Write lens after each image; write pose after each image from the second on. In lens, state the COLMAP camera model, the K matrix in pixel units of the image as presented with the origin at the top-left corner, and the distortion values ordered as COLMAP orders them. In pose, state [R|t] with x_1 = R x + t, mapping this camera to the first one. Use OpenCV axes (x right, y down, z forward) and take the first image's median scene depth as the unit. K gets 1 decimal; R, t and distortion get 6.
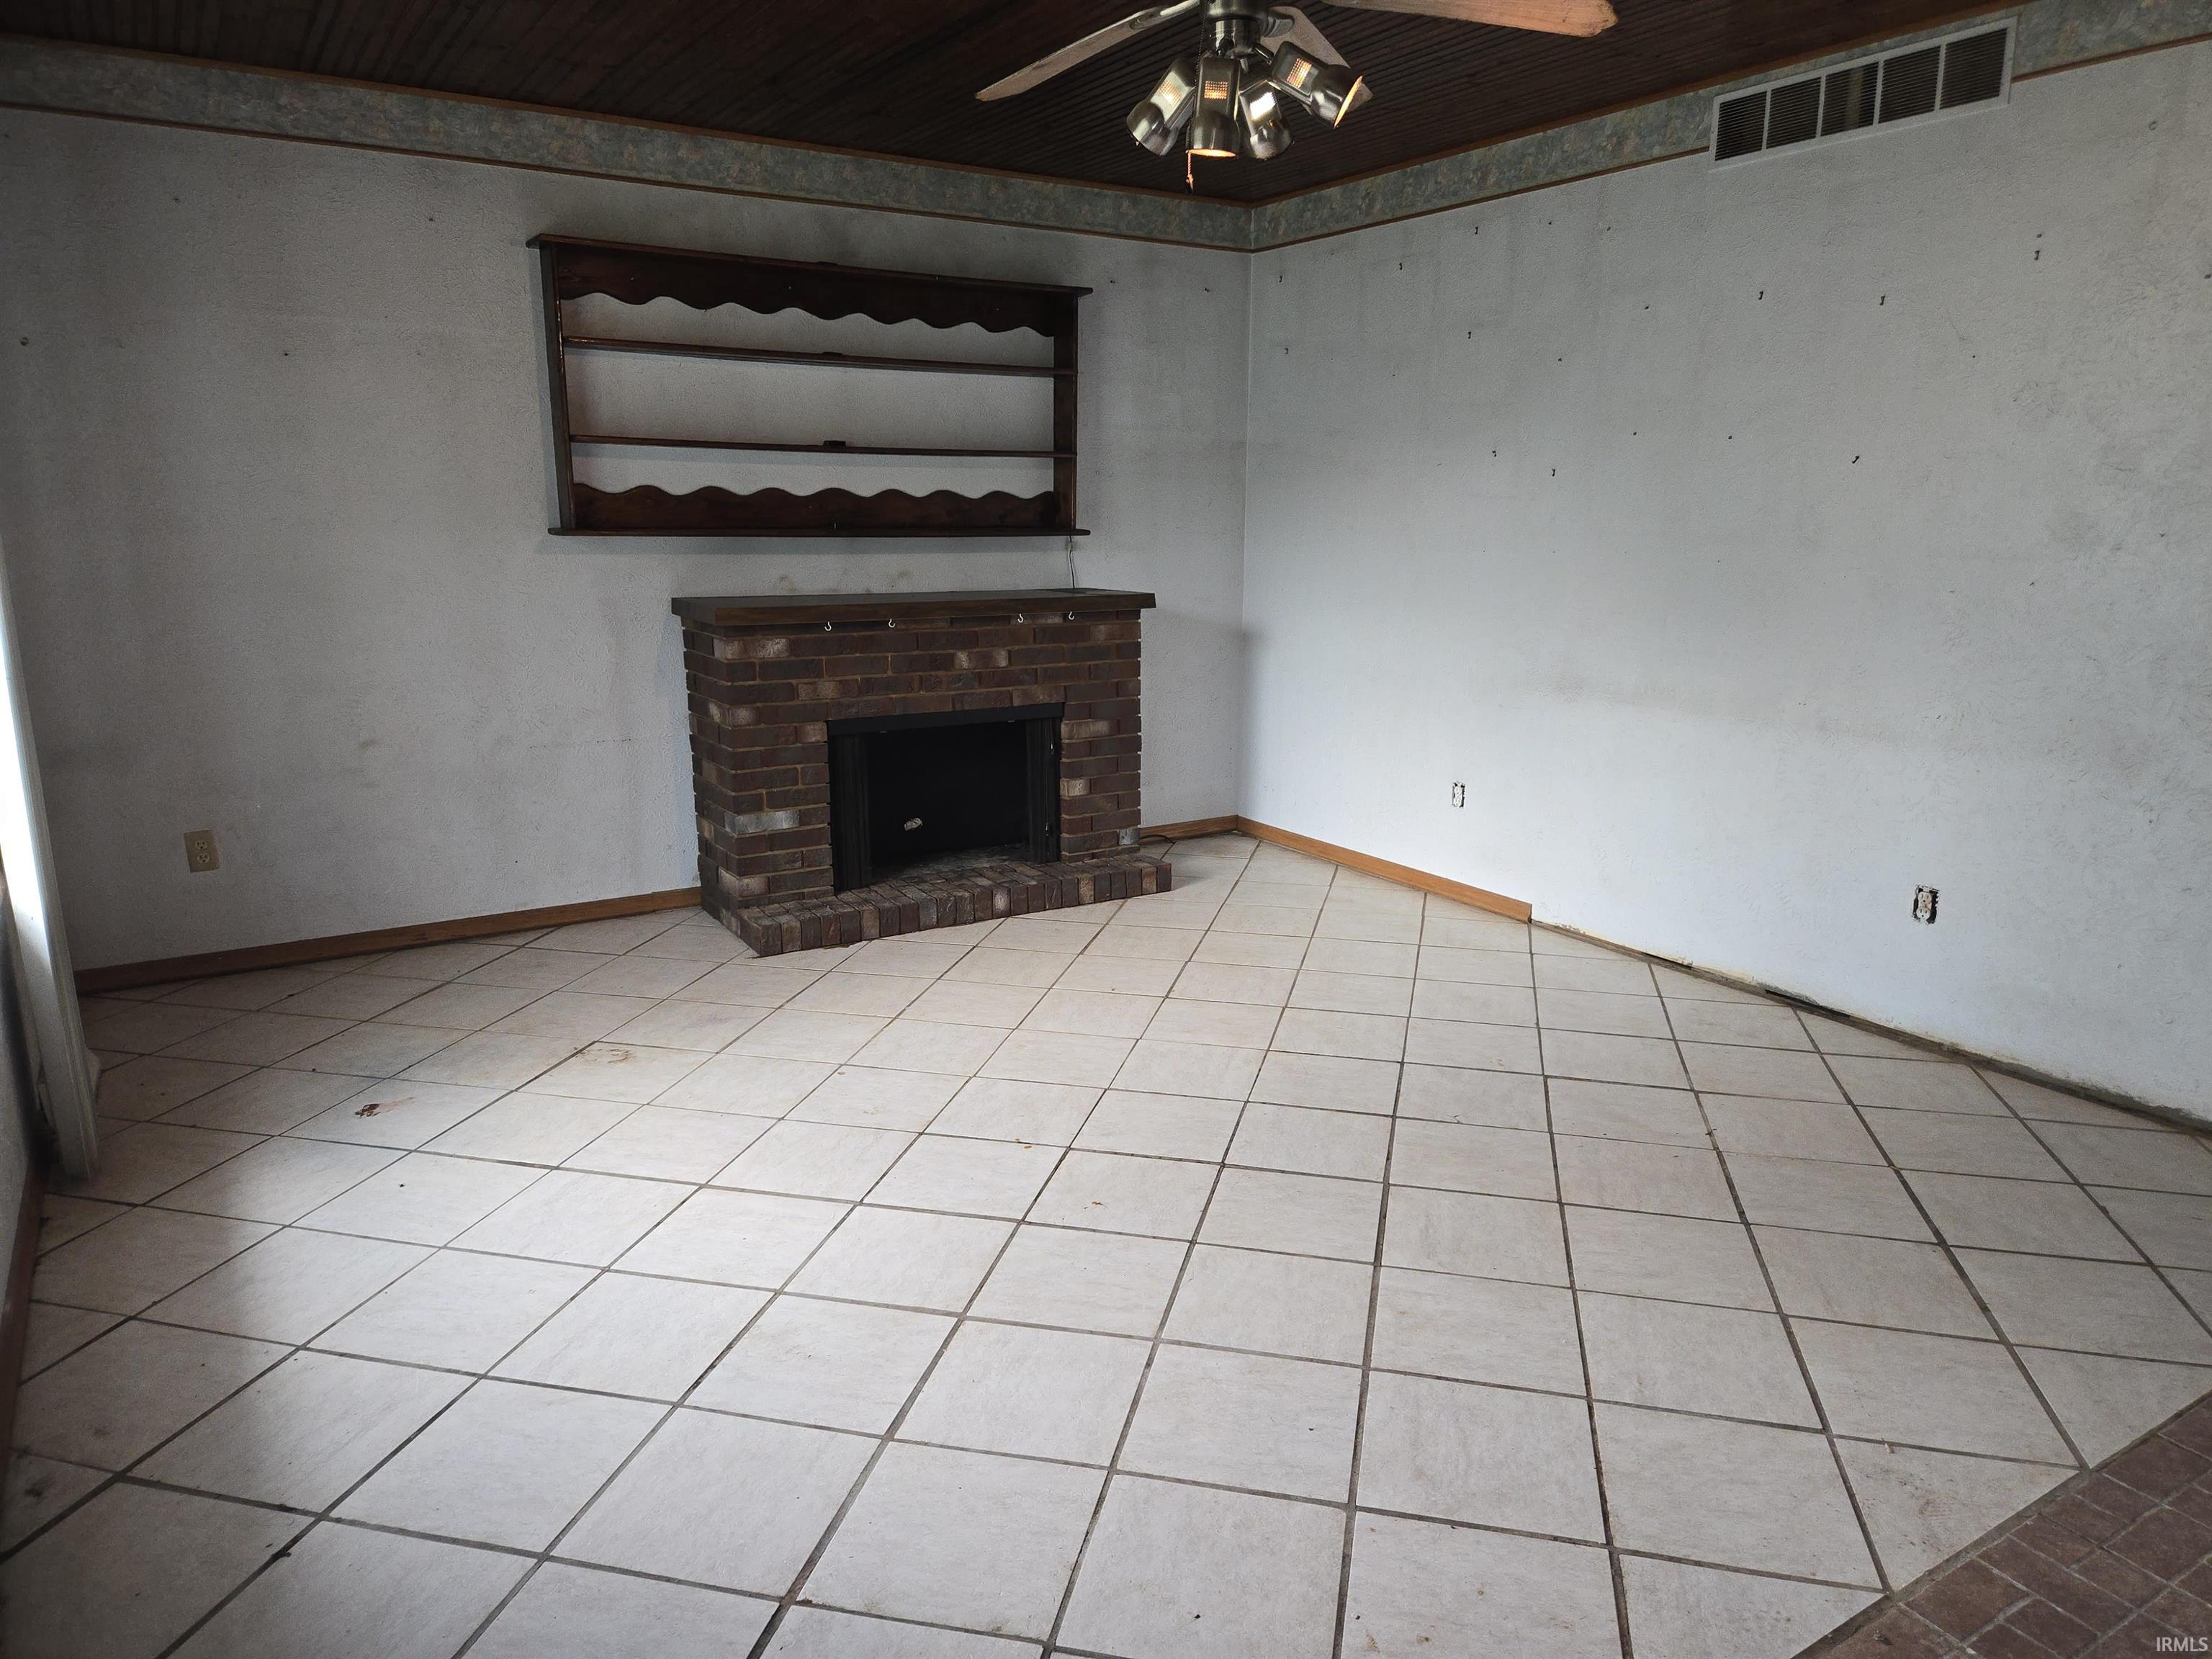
lens RADIAL K [[1489.9, 0, 1109.4], [0, 1489.9, 838.4], [0, 0, 1]] dist [0.068599, -0.059241]
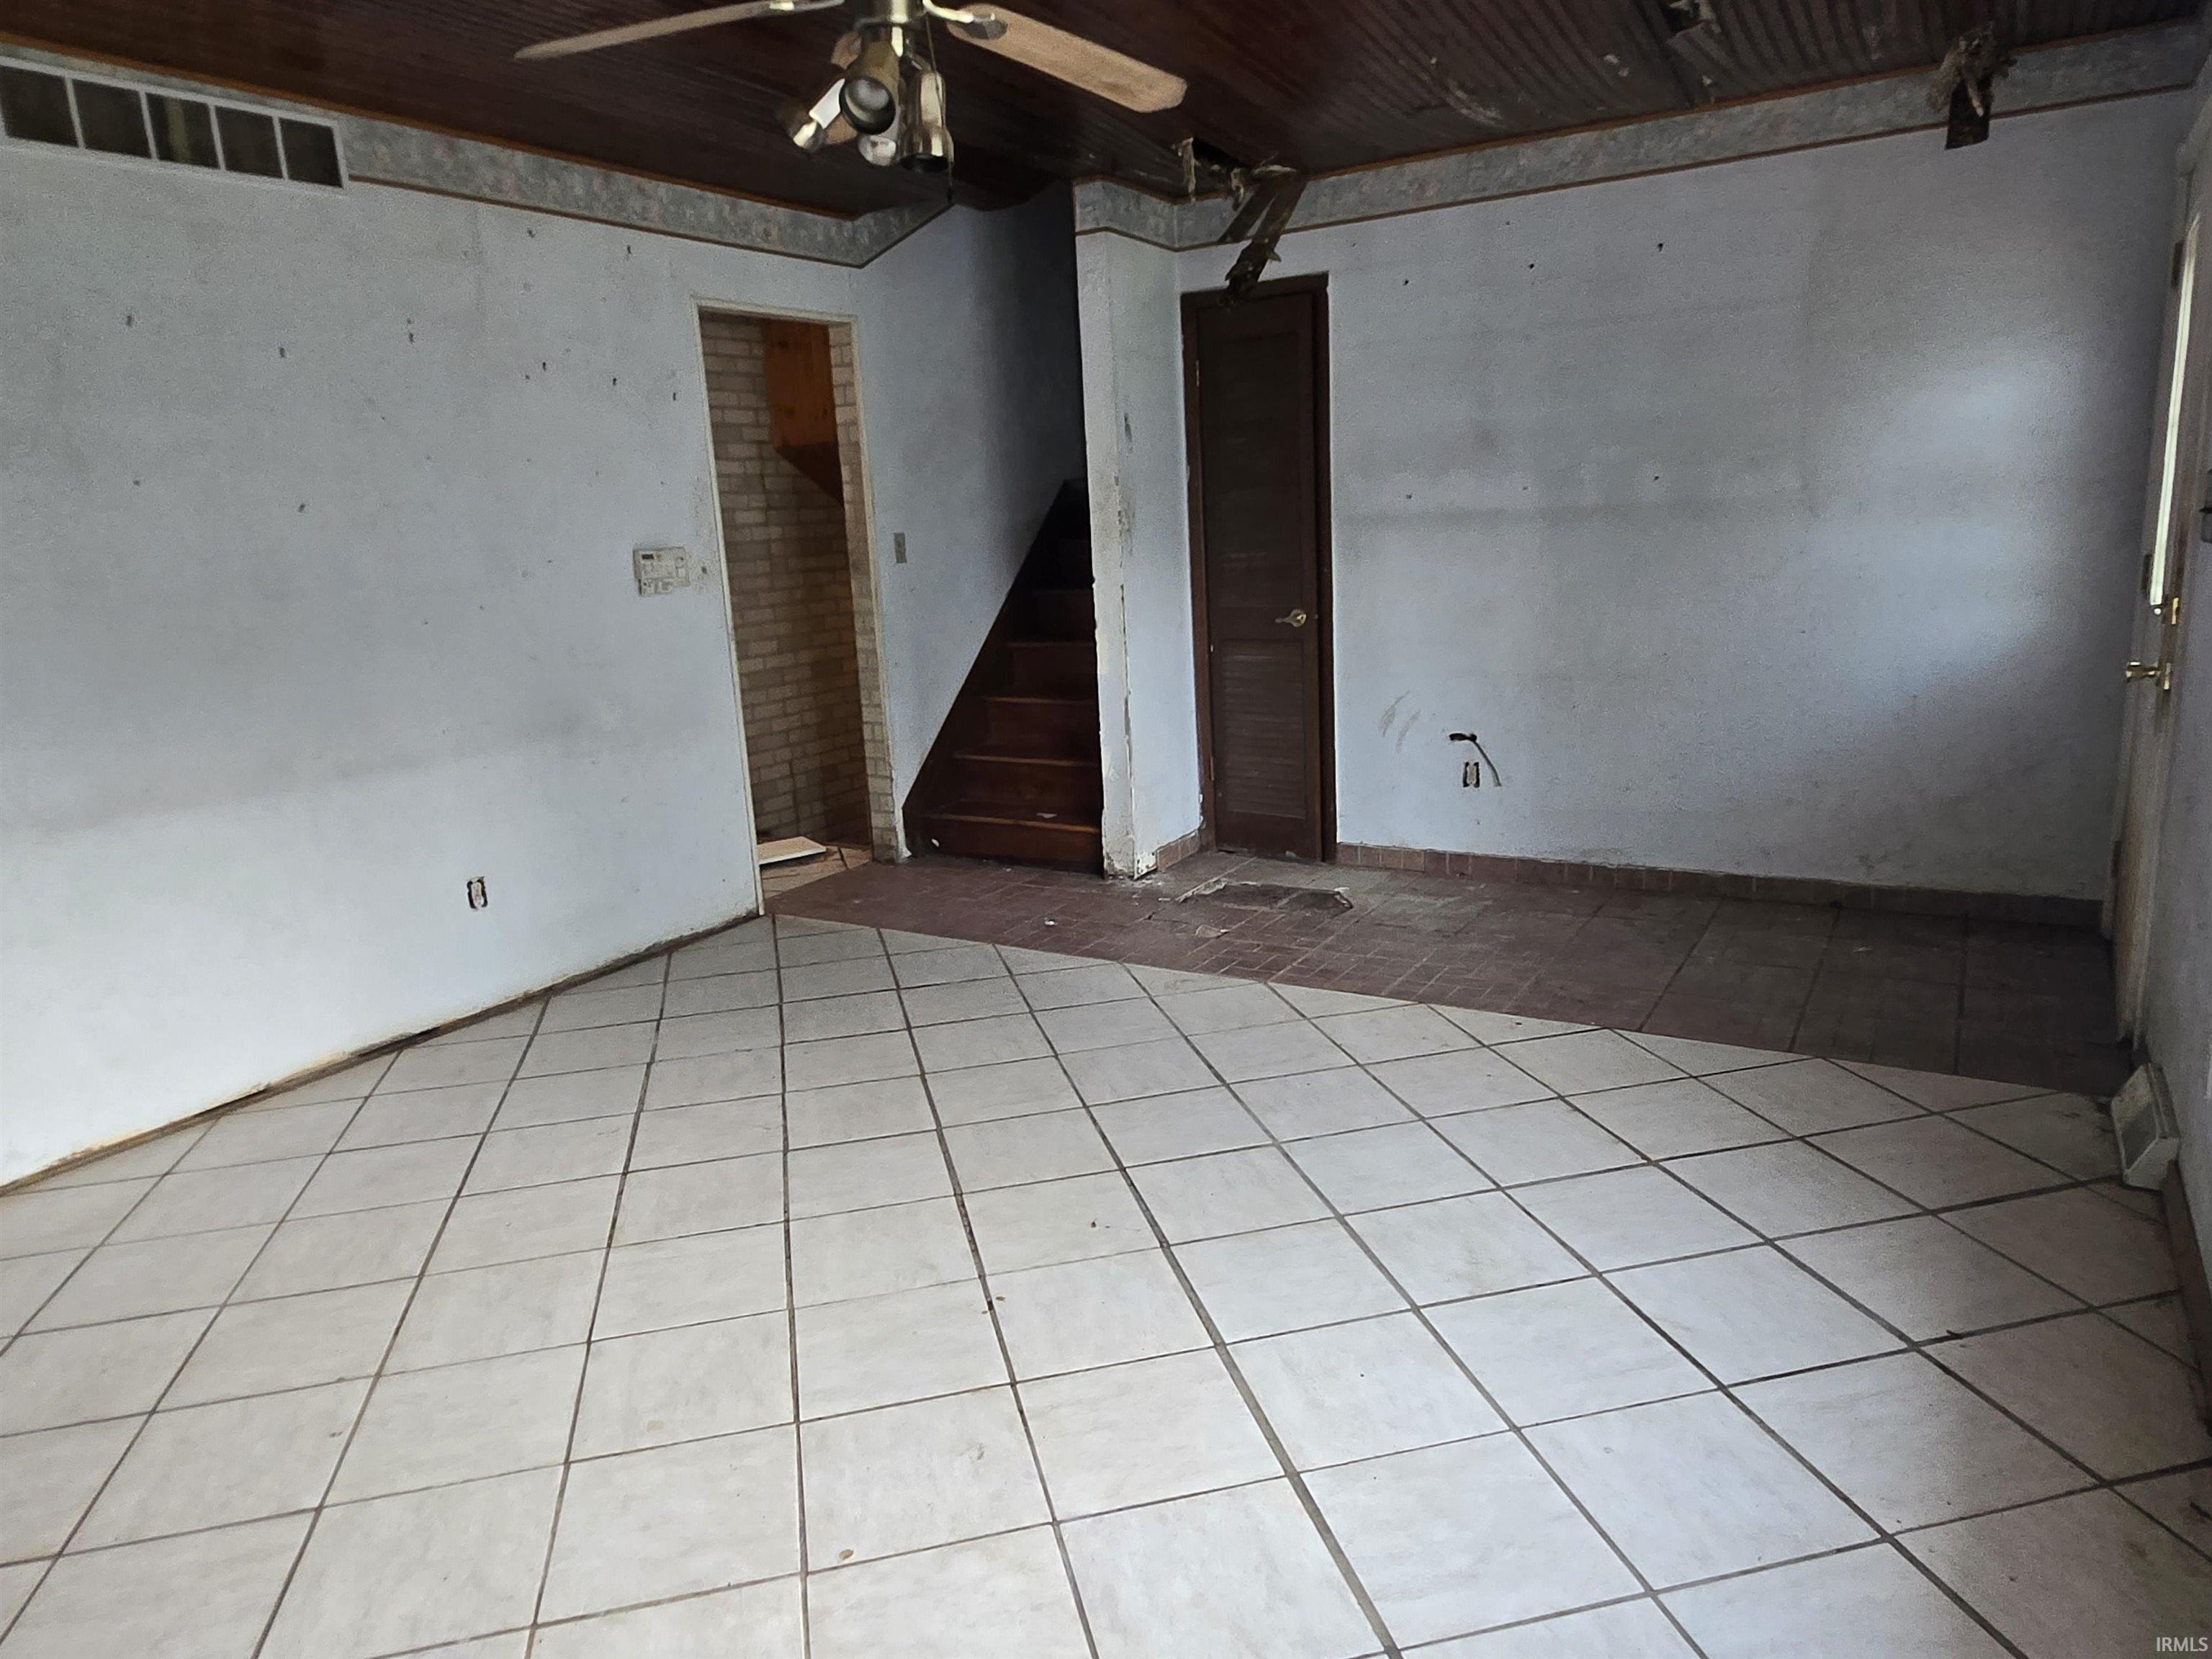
lens RADIAL K [[1422.8, 0, 1112.5], [0, 1422.8, 824.5], [0, 0, 1]] dist [-0.005099, -0.001854]
pose [[-0.457132, -0.170262, 0.872950, -0.482131], [0.246060, 0.918985, 0.308093, -0.171790], [-0.854684, 0.355638, -0.378203, 0.774331]]
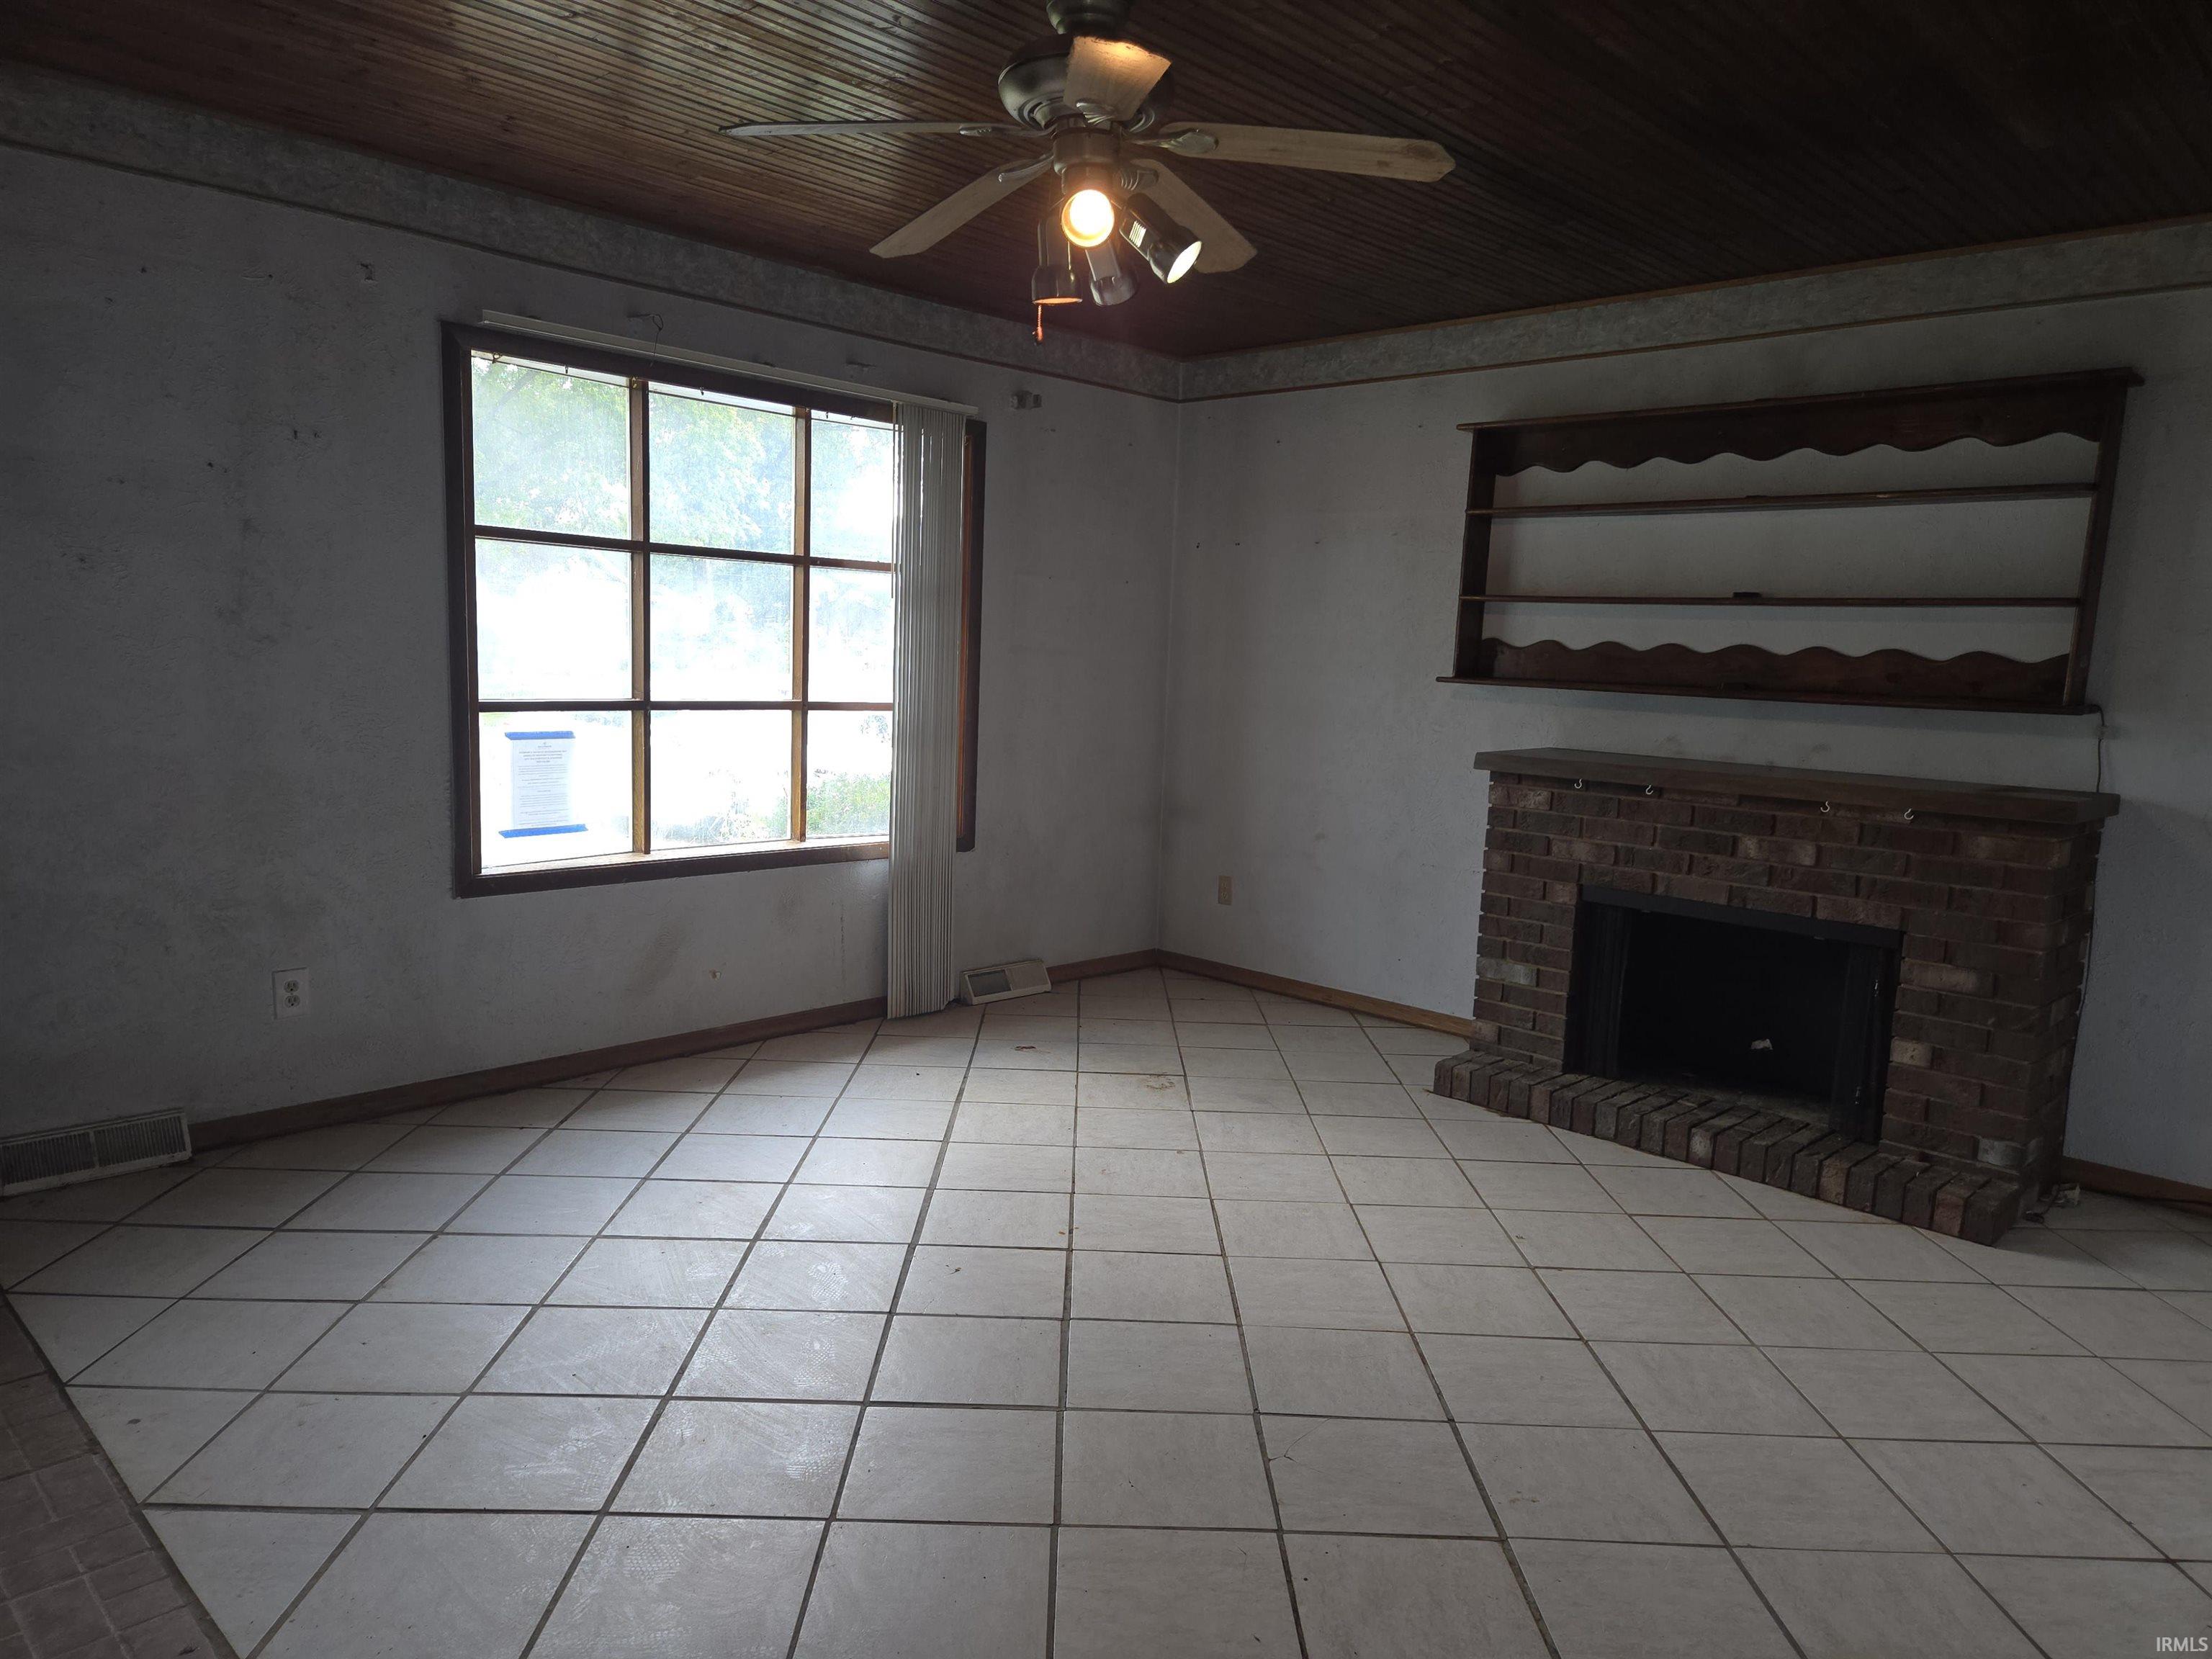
lens RADIAL K [[1489.9, 0, 1100.7], [0, 1489.9, 827.2], [0, 0, 1]] dist [0.068599, -0.059241]
pose [[0.235295, 0.123930, -0.963990, 0.627708], [-0.251174, 0.965898, 0.062868, -0.095145], [0.938908, 0.227336, 0.258399, 0.462518]]
